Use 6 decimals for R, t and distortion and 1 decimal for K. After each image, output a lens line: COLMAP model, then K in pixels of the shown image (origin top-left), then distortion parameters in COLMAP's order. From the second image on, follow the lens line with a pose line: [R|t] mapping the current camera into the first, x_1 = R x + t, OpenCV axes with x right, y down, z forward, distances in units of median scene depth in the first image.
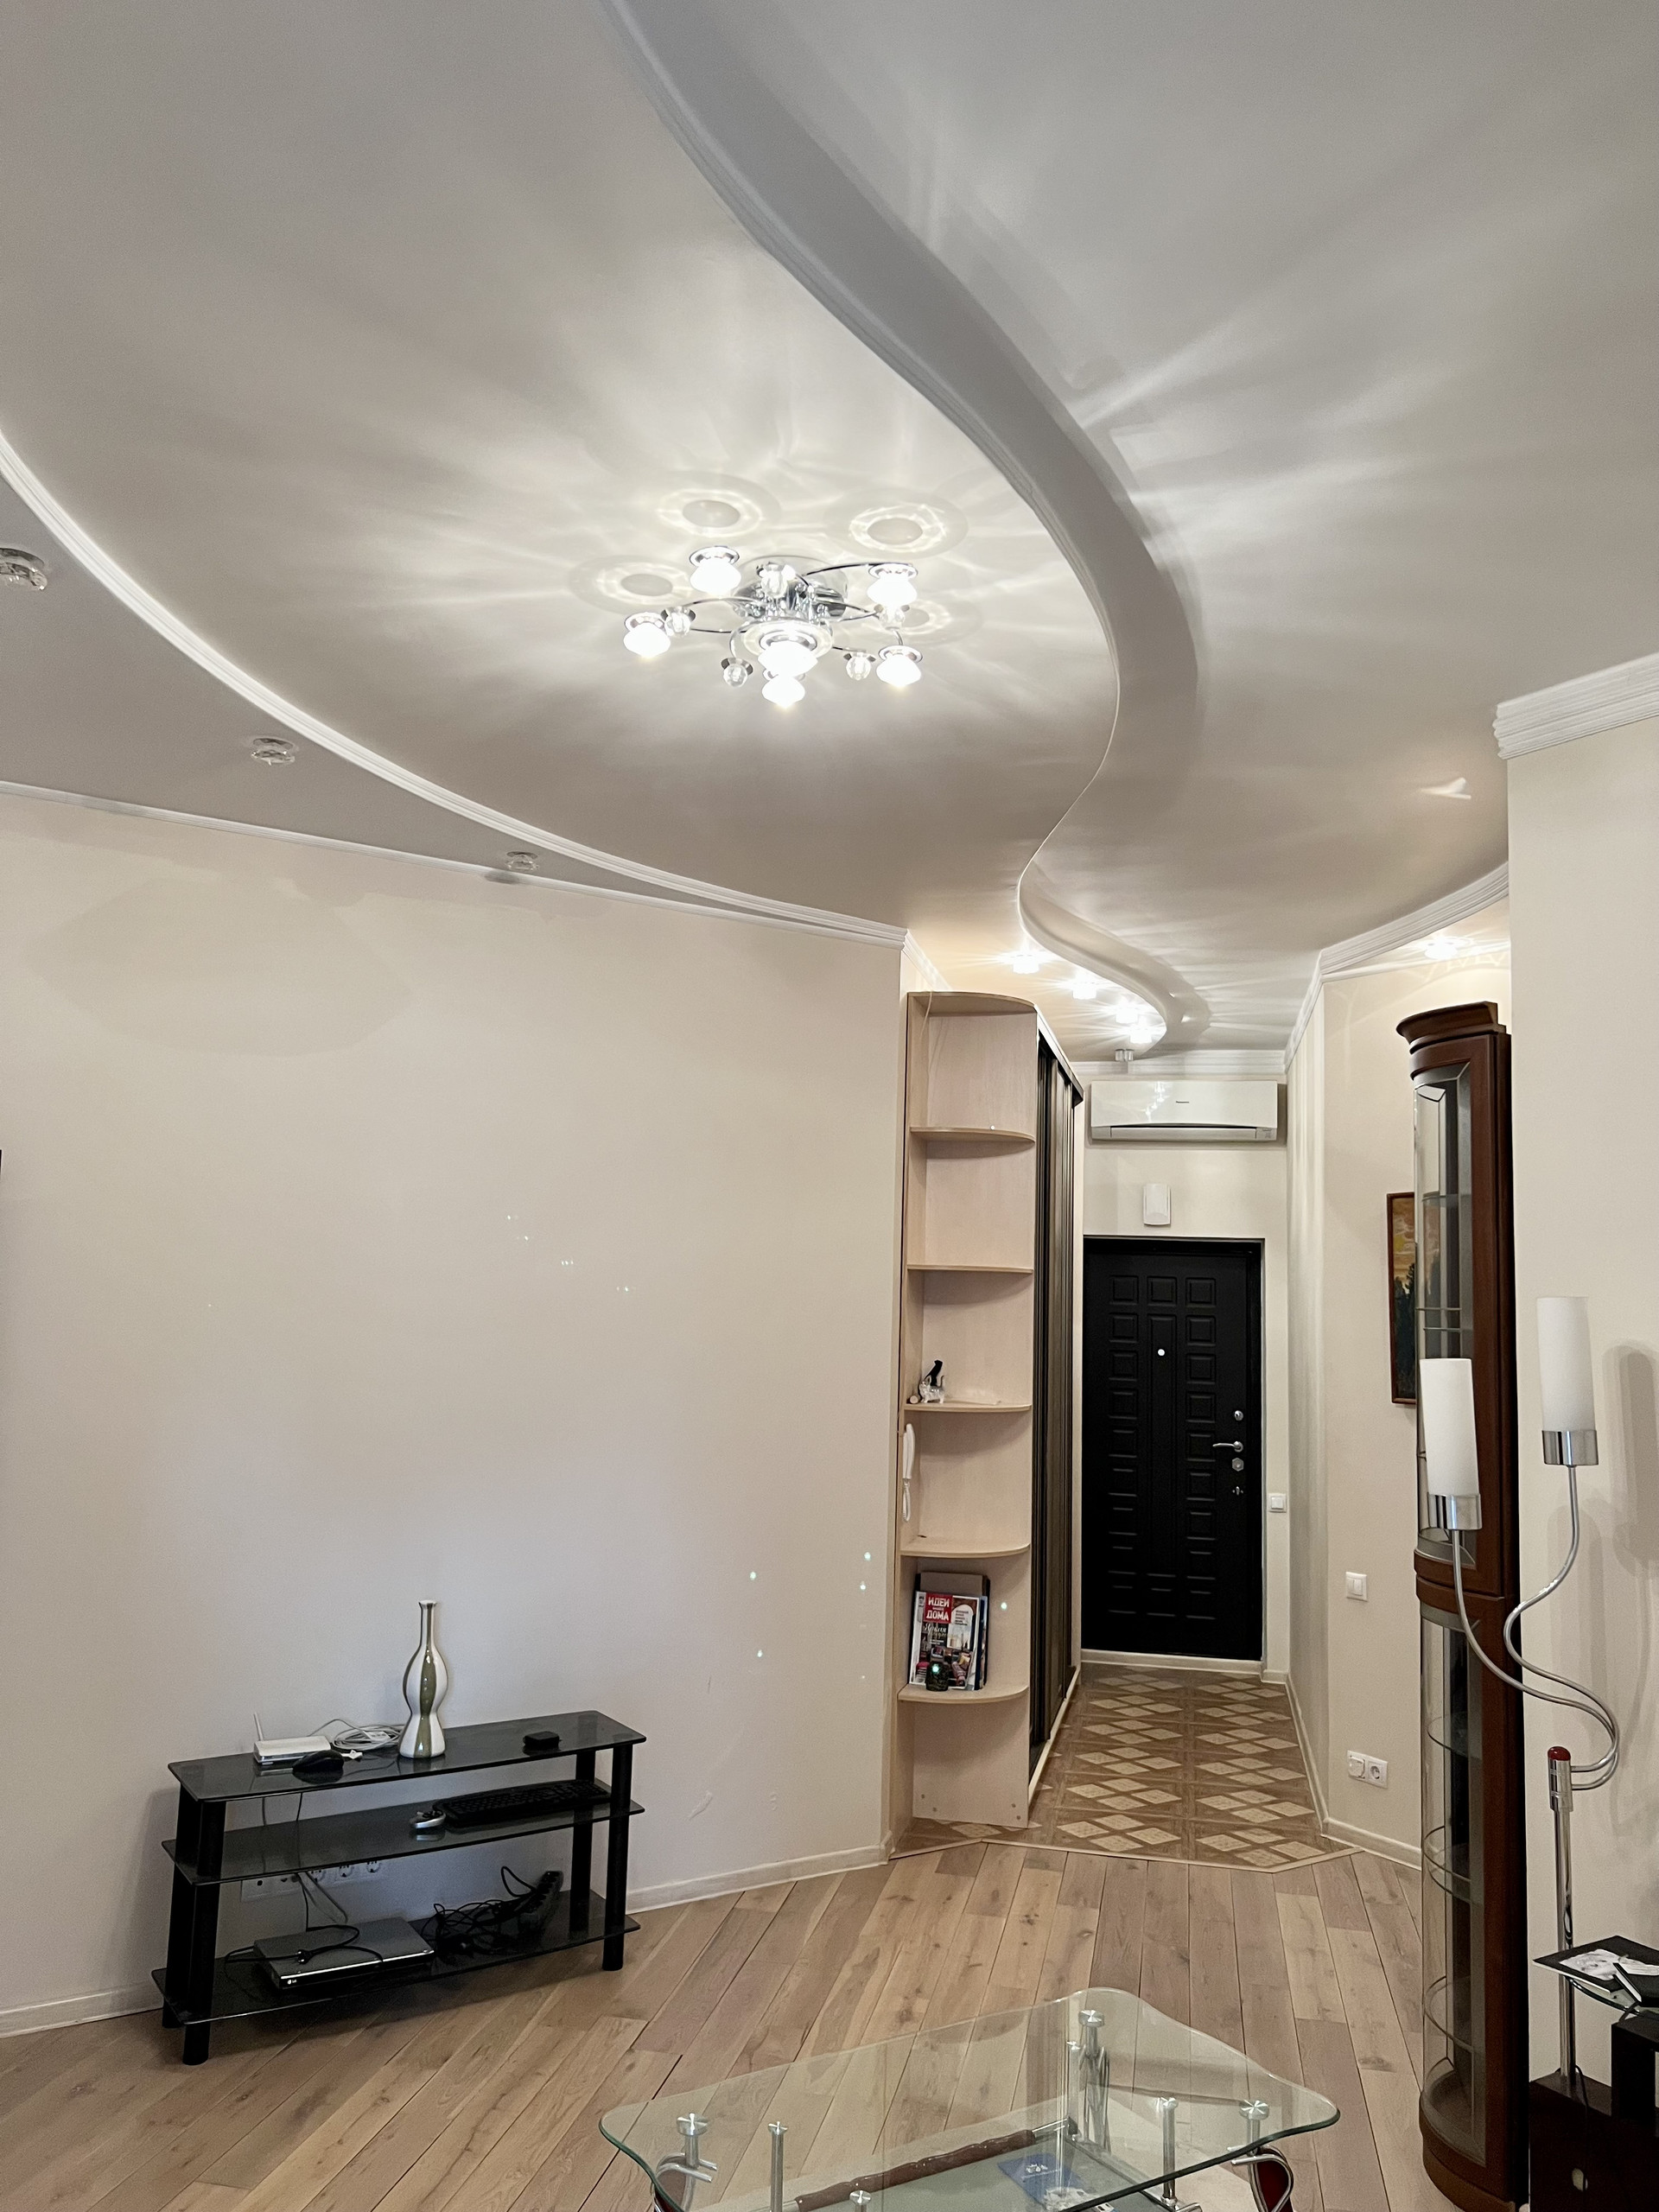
lens RADIAL K [[1629.7, 0, 837.3], [0, 1629.7, 1118.6], [0, 0, 1]] dist [0.038430, -0.003408]
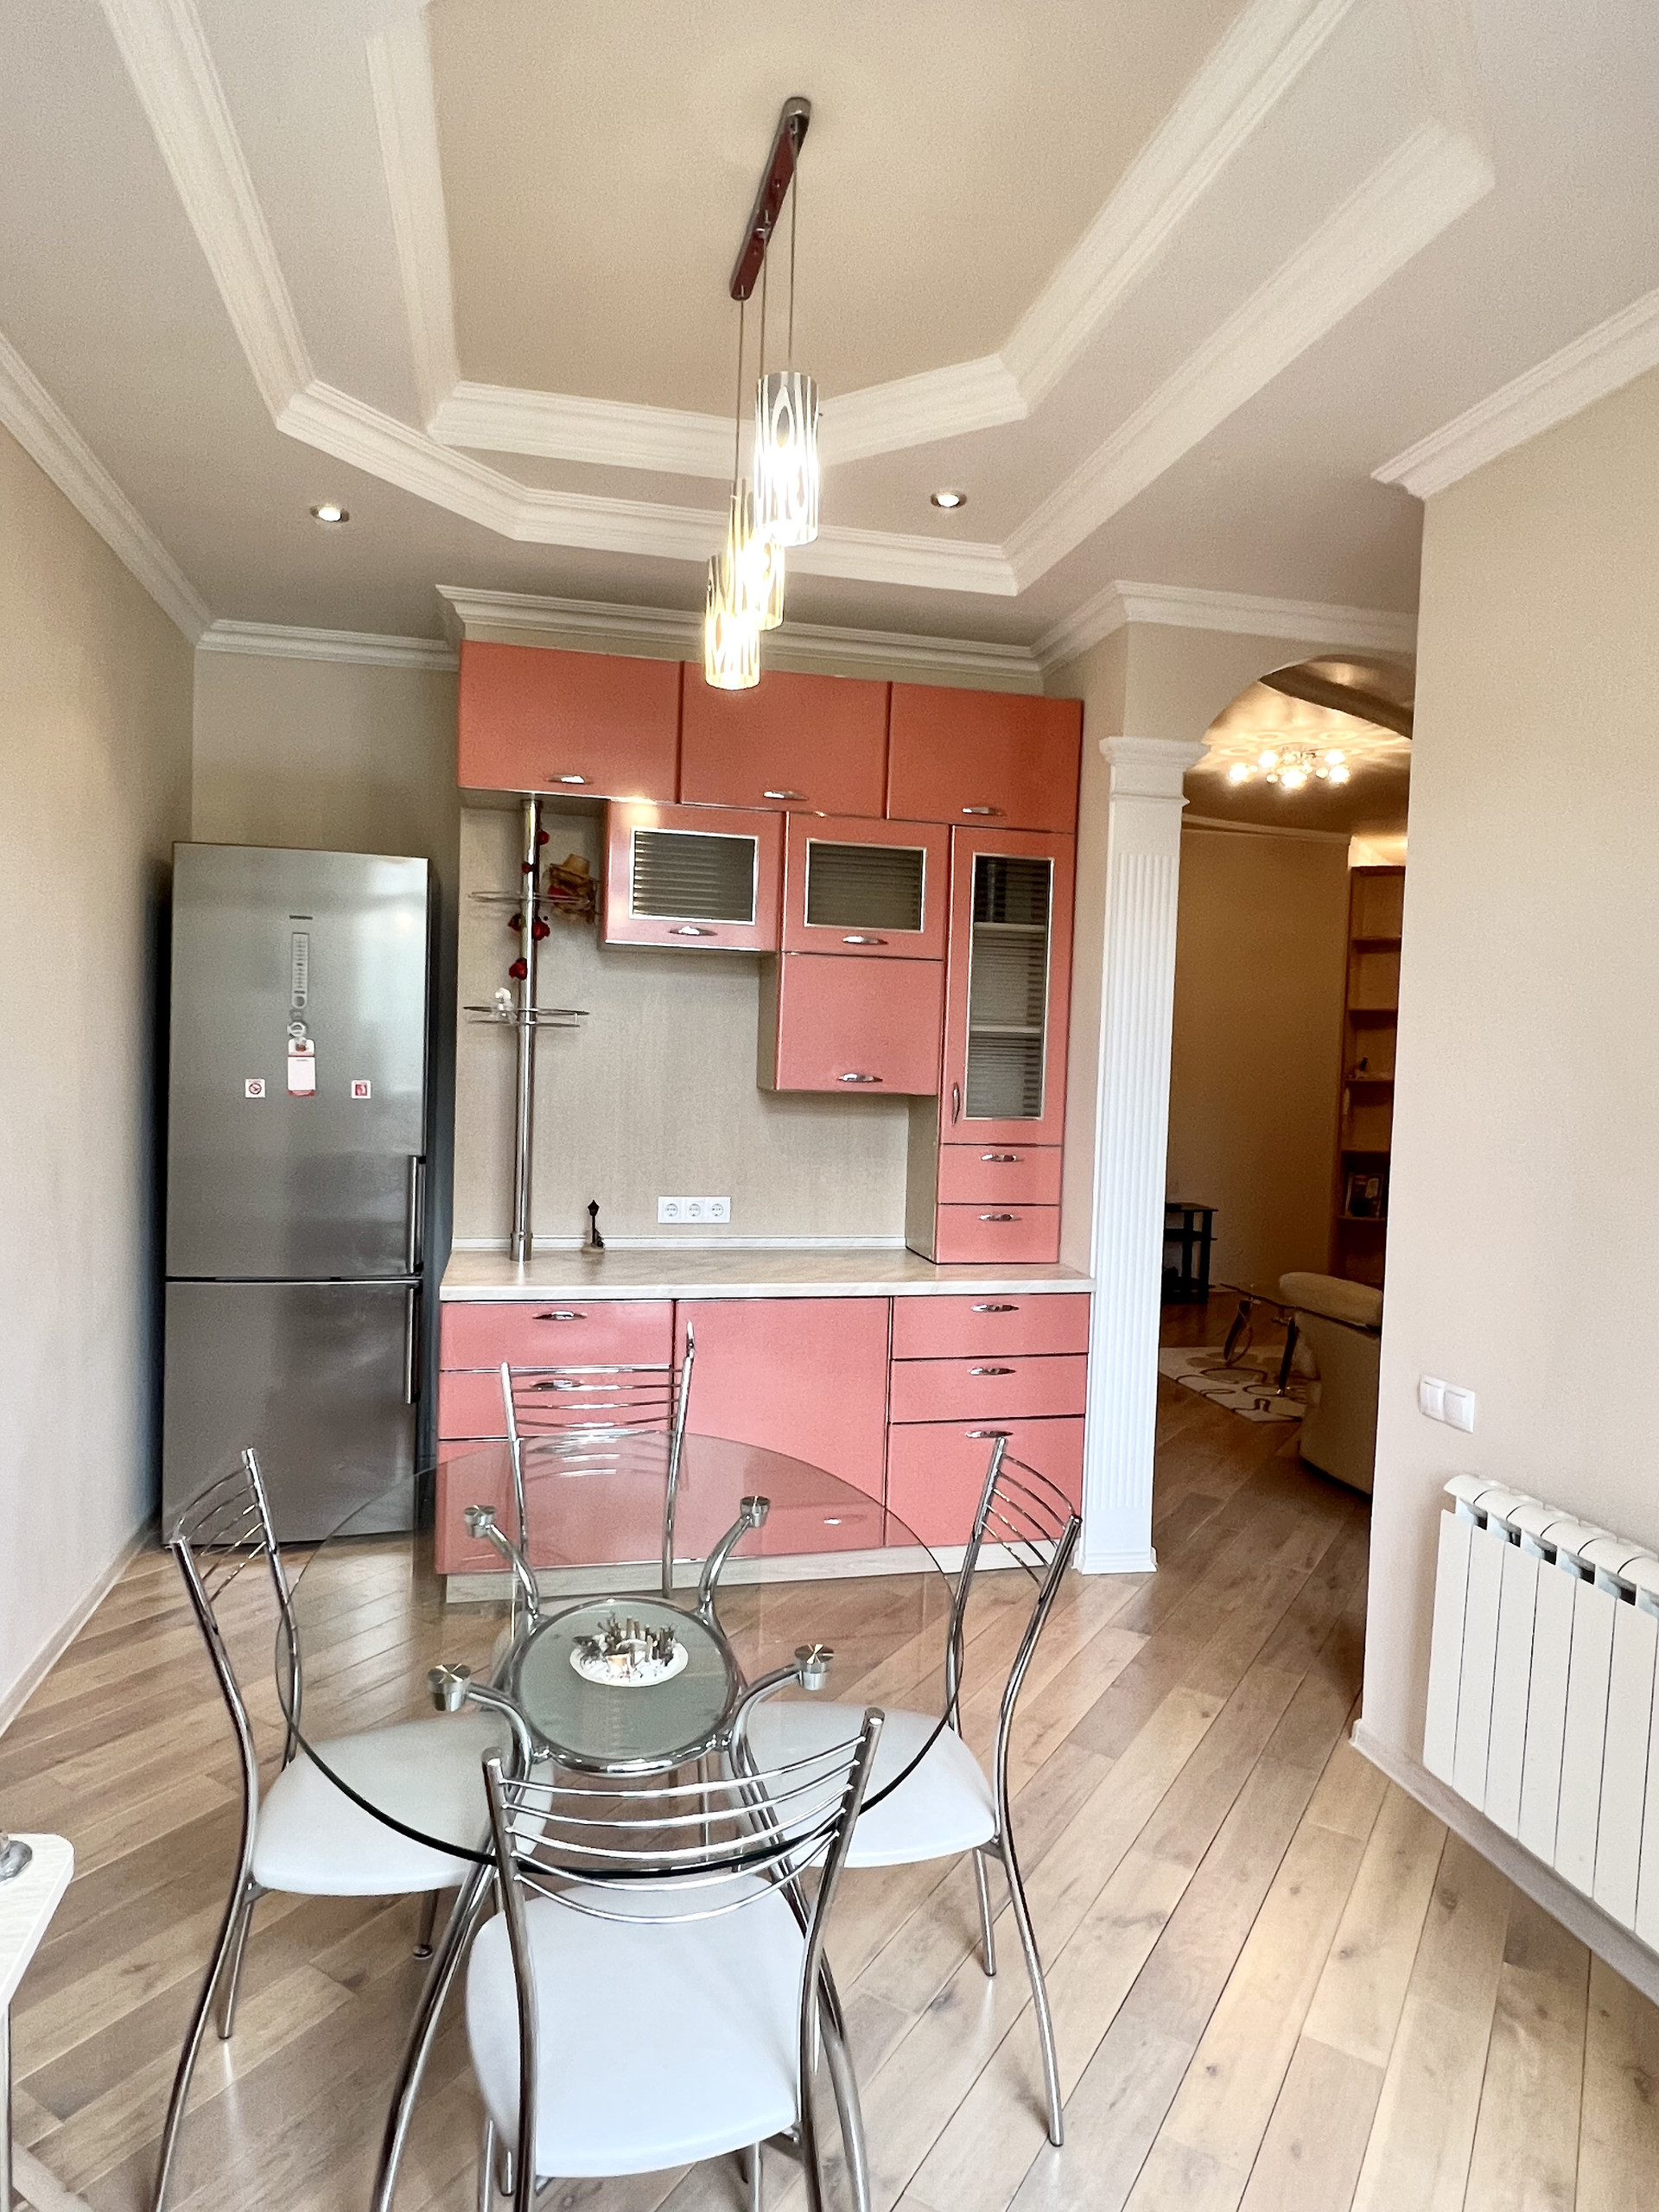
lens RADIAL K [[1302.8, 0, 825.8], [0, 1302.8, 1105.1], [0, 0, 1]] dist [0.001388, 0.001385]
pose [[0.937129, 0.020600, -0.348375, 0.001961], [0.030086, 0.989771, 0.139459, -0.031436], [0.347684, -0.141172, 0.926923, -0.681695]]
